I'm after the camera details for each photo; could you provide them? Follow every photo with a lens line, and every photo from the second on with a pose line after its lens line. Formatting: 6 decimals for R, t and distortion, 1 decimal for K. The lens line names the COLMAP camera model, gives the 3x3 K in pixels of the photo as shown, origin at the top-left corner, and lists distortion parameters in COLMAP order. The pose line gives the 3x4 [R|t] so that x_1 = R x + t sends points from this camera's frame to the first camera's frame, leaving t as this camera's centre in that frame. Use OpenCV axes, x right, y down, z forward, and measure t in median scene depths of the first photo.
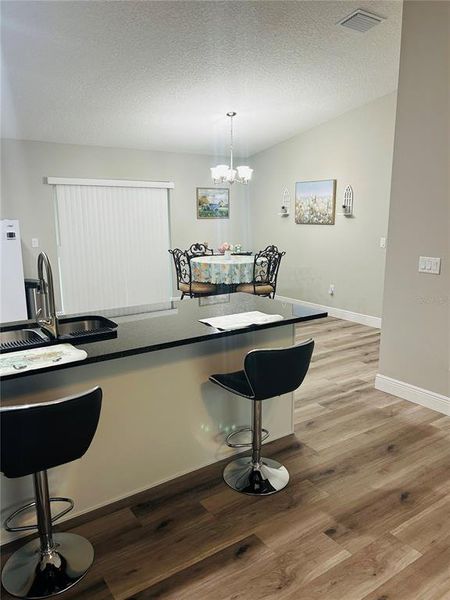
lens RADIAL K [[460.7, 0, 225.6], [0, 460.7, 299.6], [0, 0, 1]] dist [-0.011793, -0.018030]
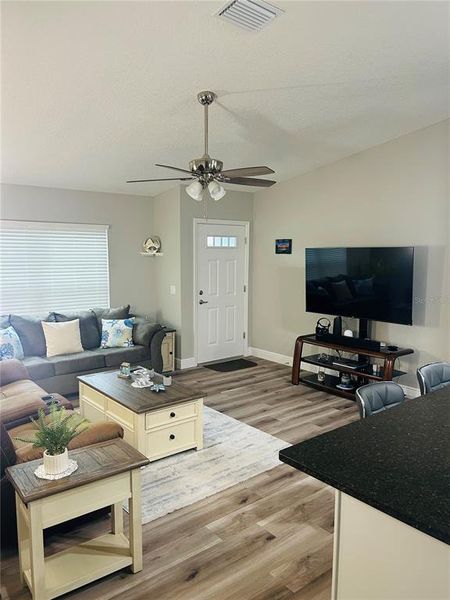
lens RADIAL K [[460.7, 0, 225.7], [0, 460.7, 300.2], [0, 0, 1]] dist [-0.011793, -0.018030]
pose [[-0.996429, 0.018327, -0.082422, 0.422811], [-0.005579, 0.959738, 0.280842, -0.428737], [0.084250, 0.280299, -0.956208, 1.913570]]
